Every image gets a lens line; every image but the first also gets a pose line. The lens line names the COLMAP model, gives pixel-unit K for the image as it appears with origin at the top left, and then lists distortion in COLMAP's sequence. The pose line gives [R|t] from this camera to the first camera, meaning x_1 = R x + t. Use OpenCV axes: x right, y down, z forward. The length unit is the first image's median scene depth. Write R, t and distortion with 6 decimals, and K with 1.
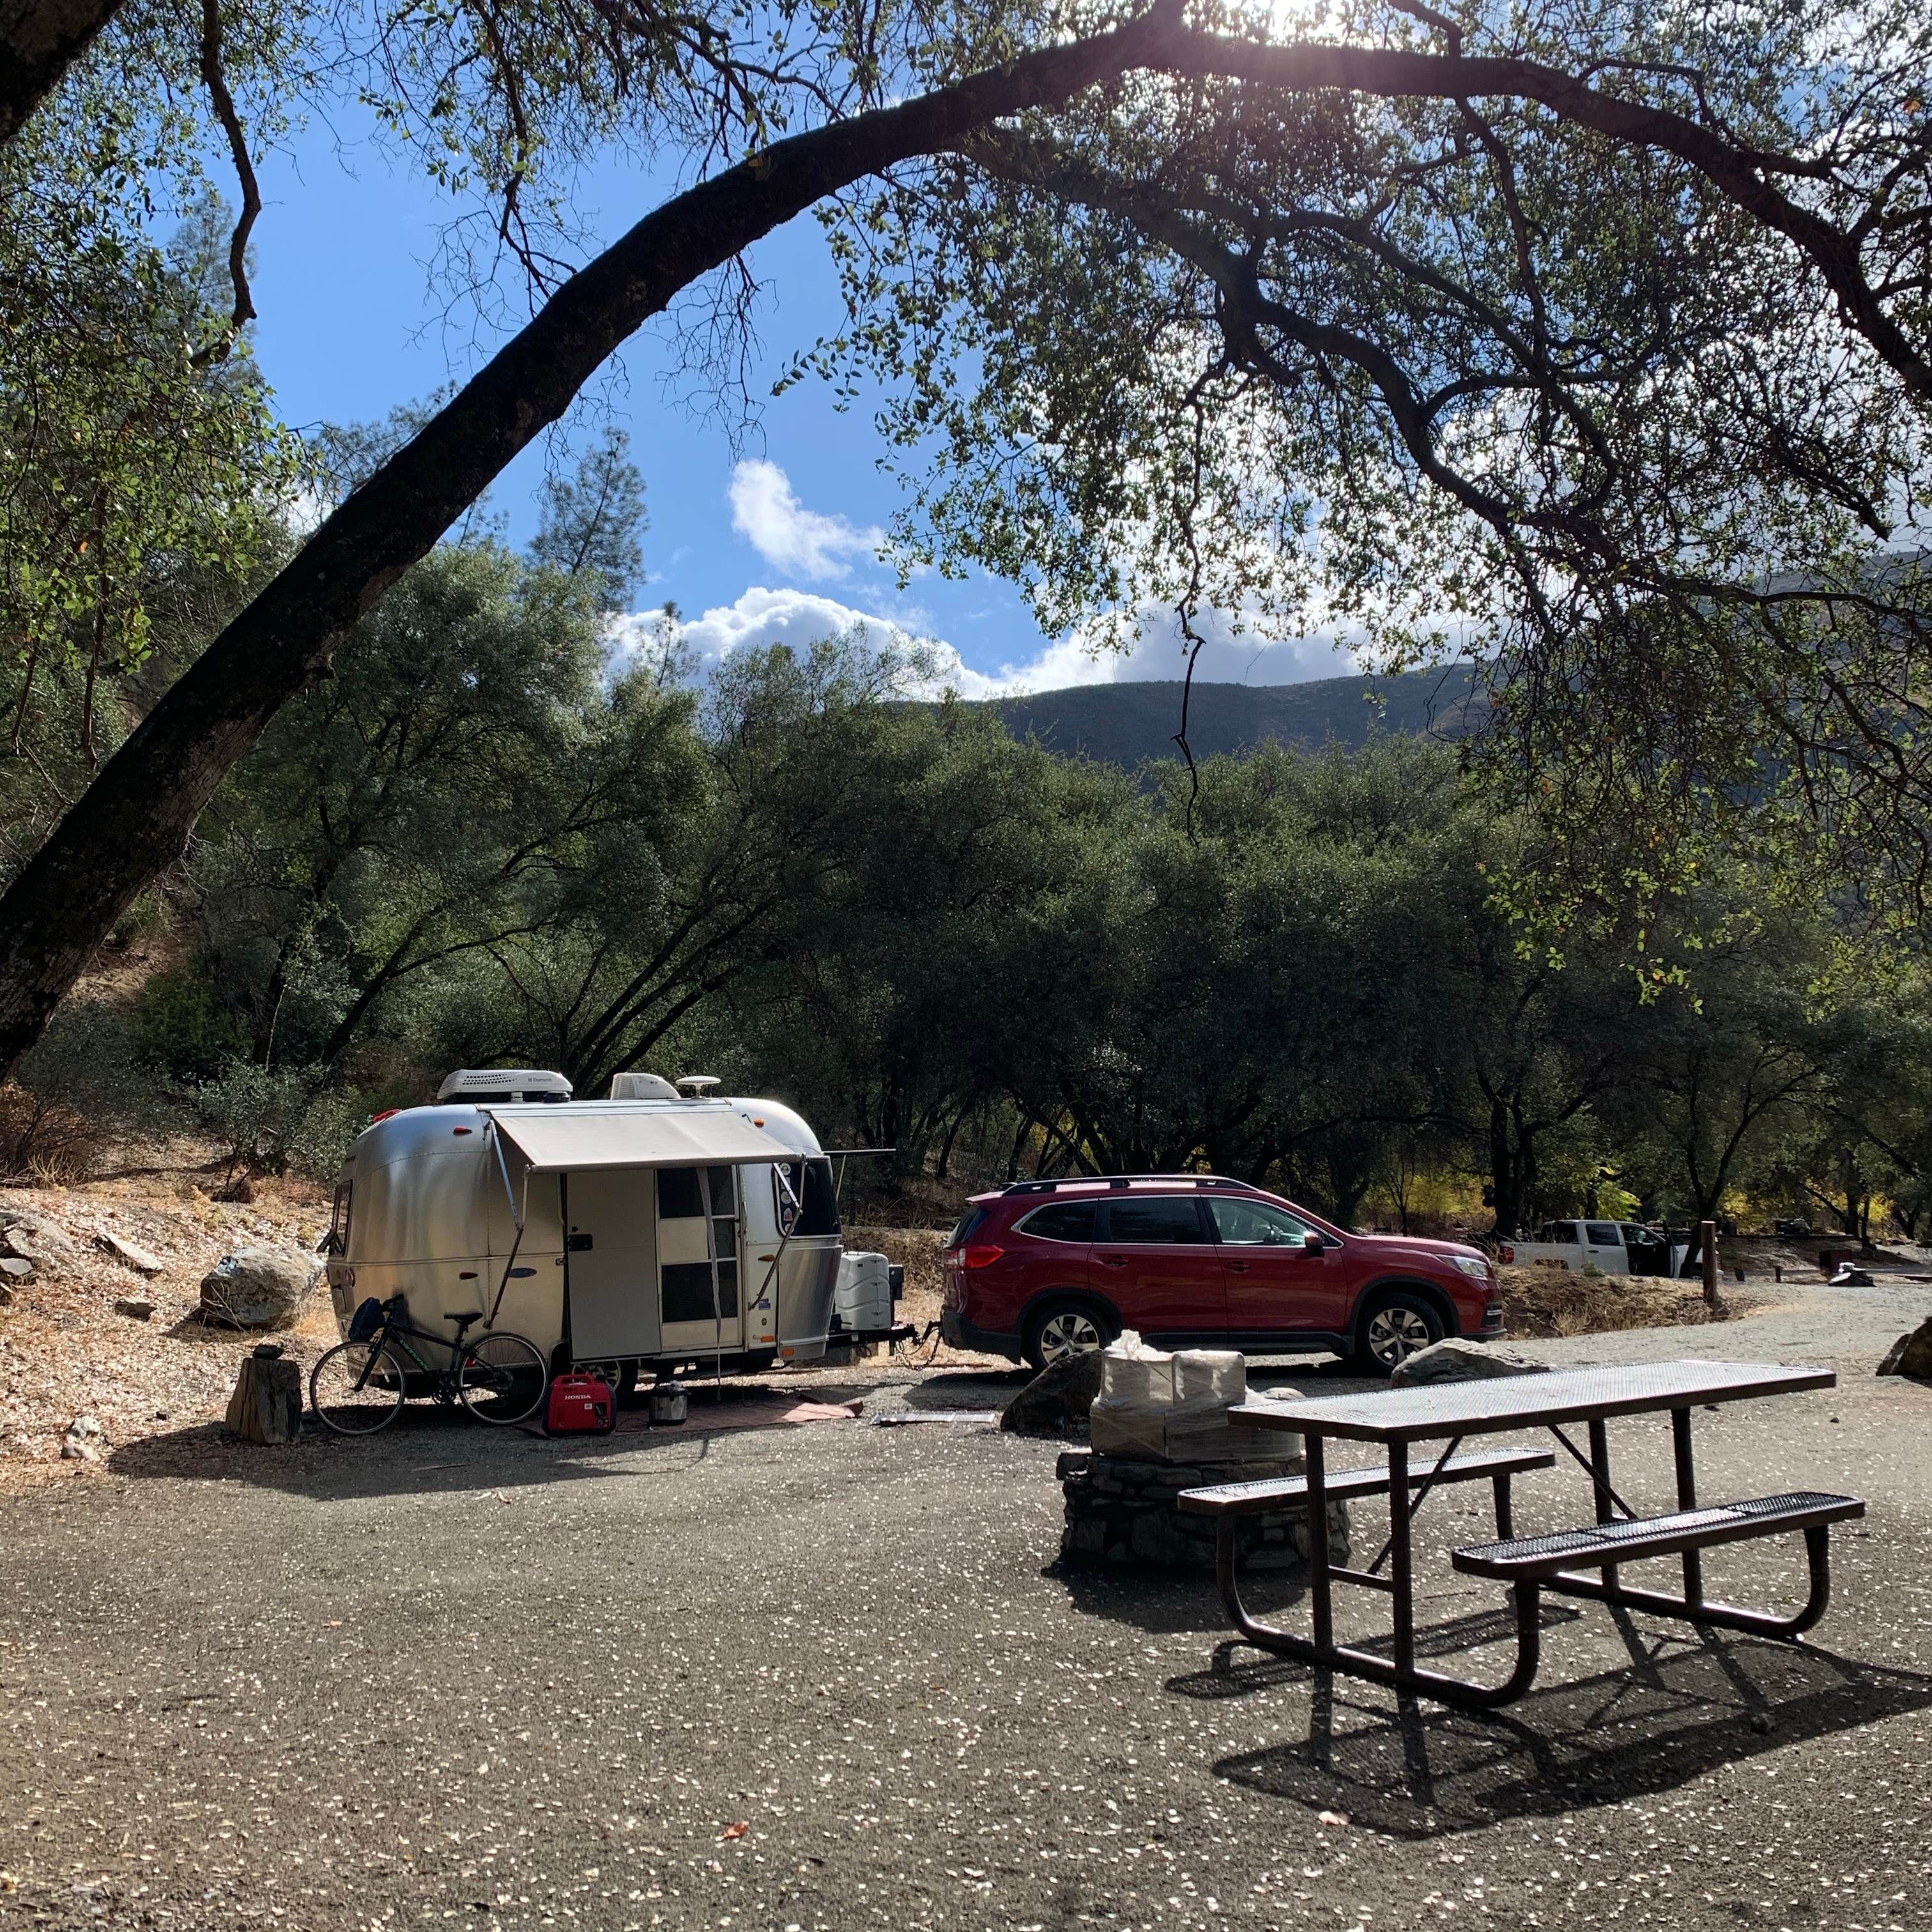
lens RADIAL K [[2009.9, 0, 966.0], [0, 2009.9, 966.0], [0, 0, 1]] dist [0.113042, -0.263286]
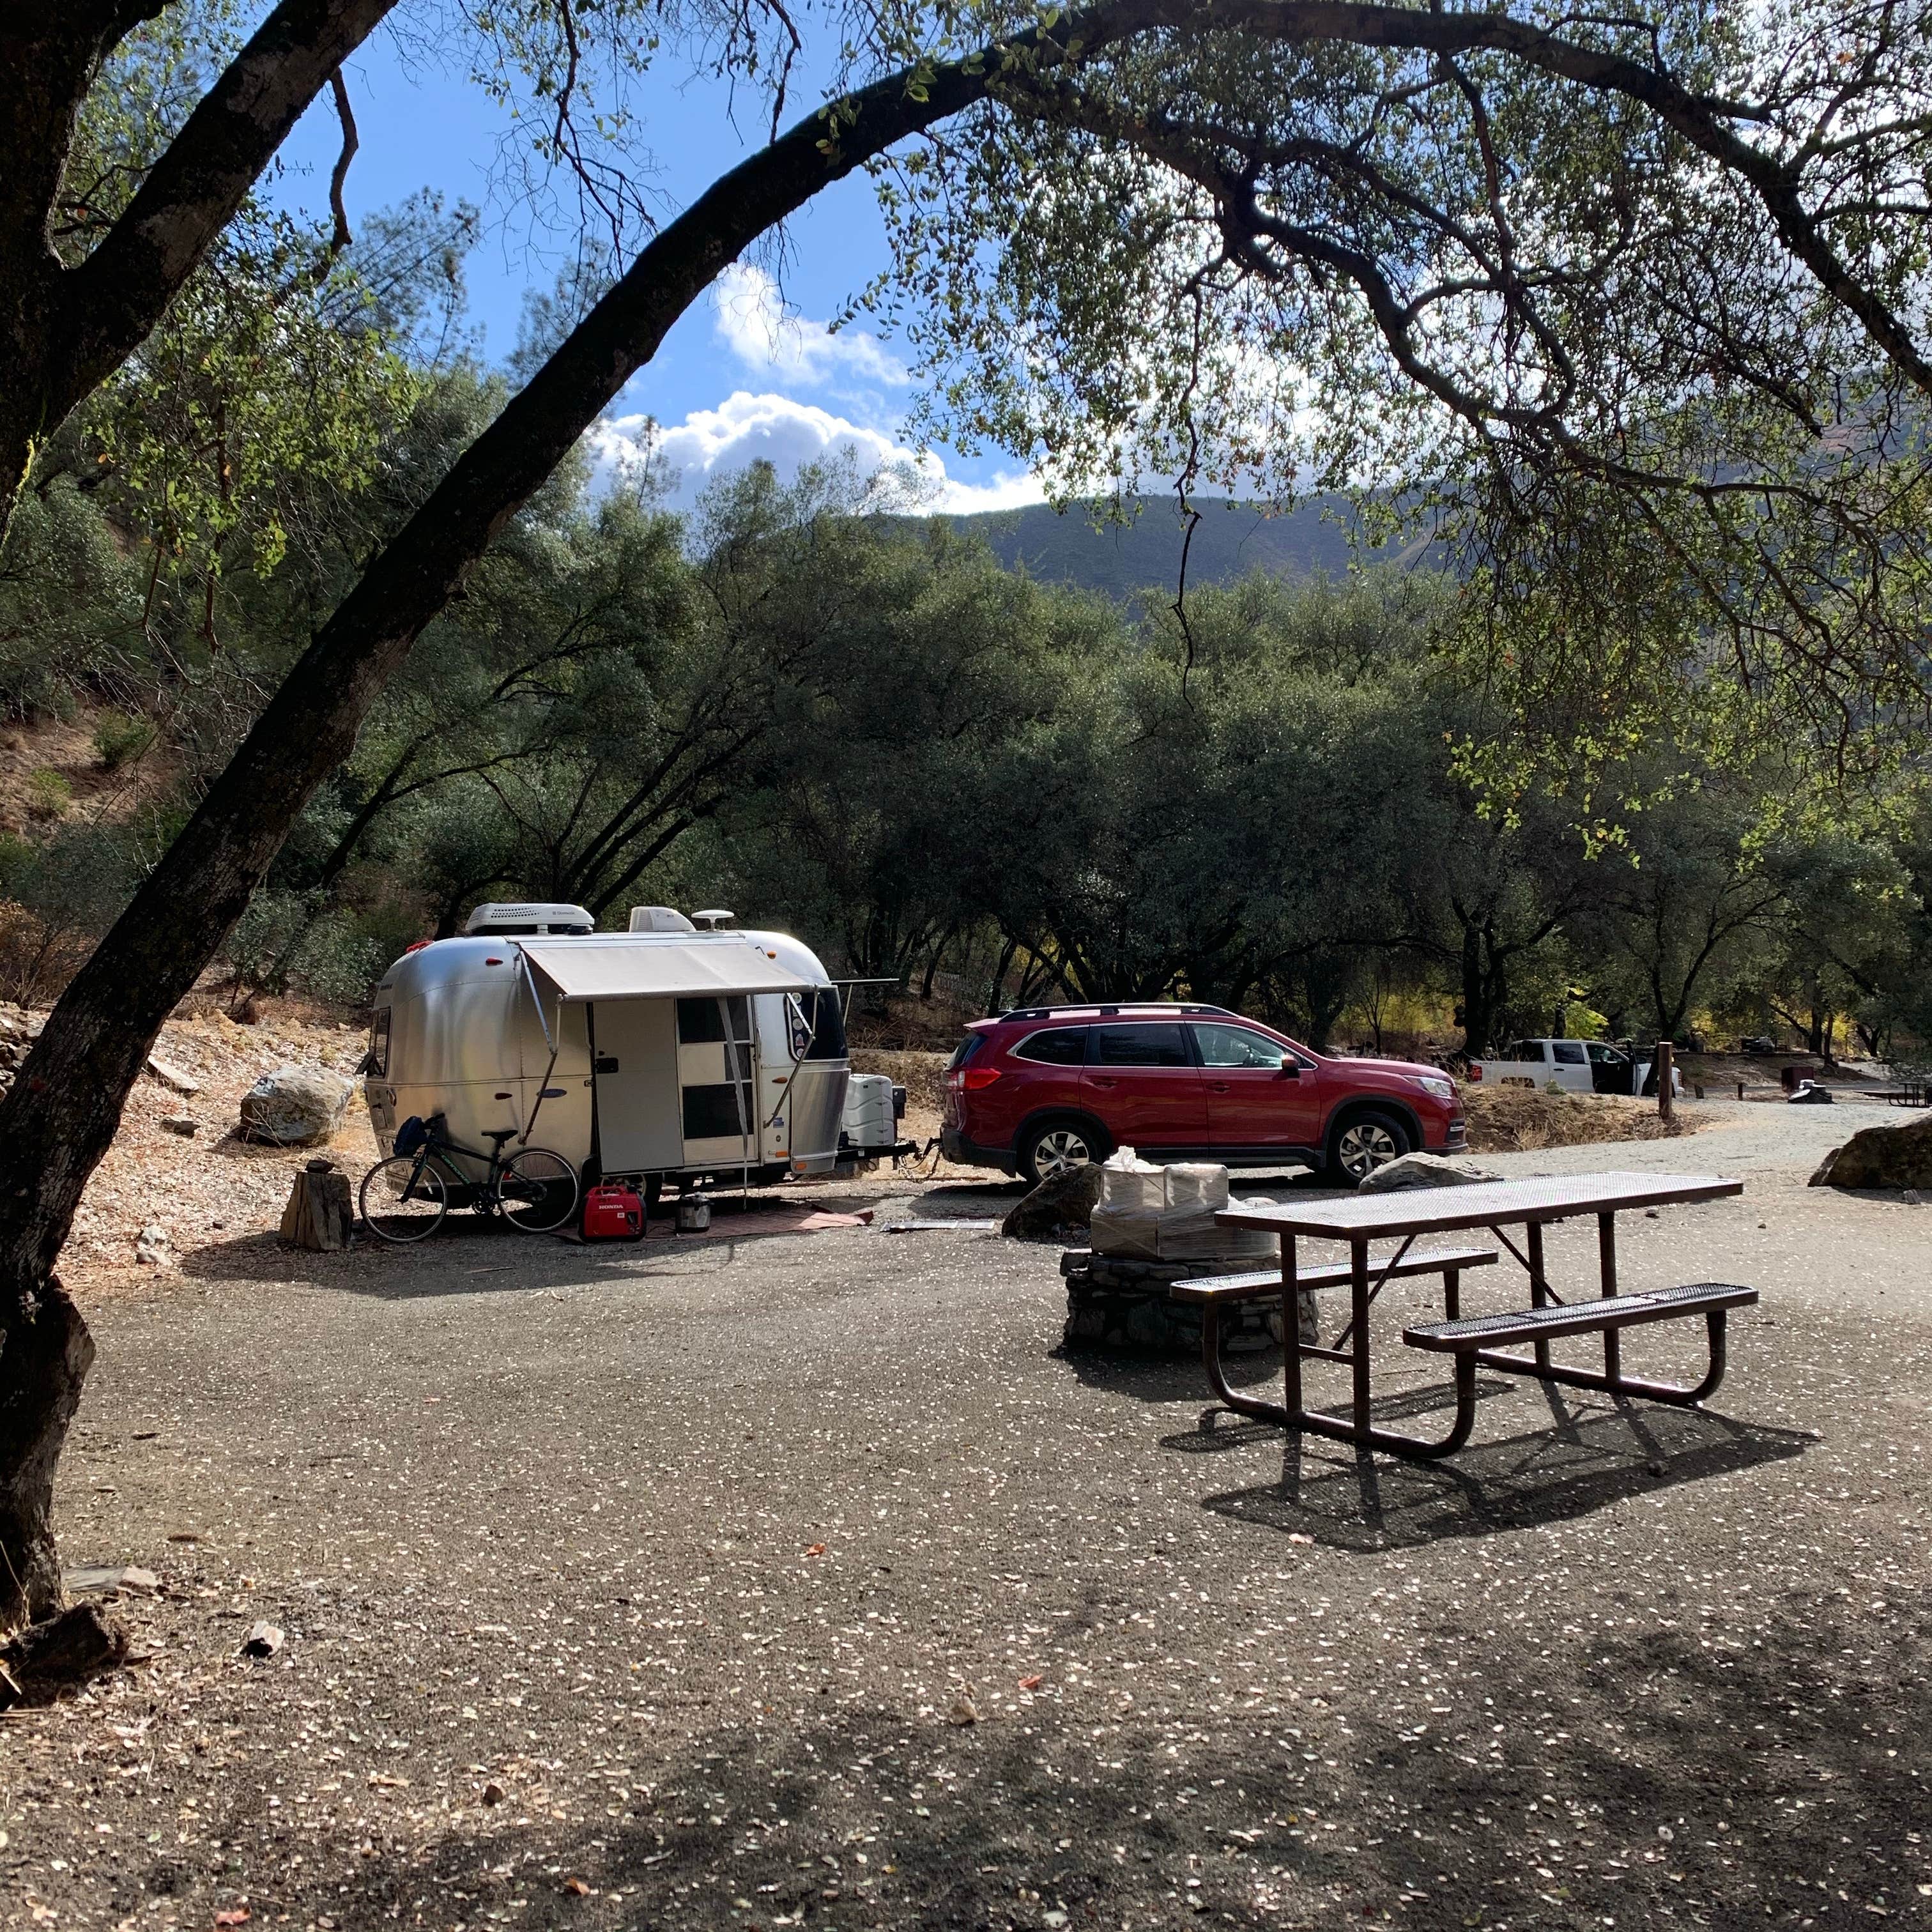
lens RADIAL K [[2069.0, 0, 966.0], [0, 2069.0, 966.0], [0, 0, 1]] dist [0.188161, -0.568900]
pose [[0.999886, 0.000215, 0.015130, -0.018510], [-0.001612, 0.995722, 0.092388, -0.019160], [-0.015045, -0.092402, 0.995608, -0.102179]]
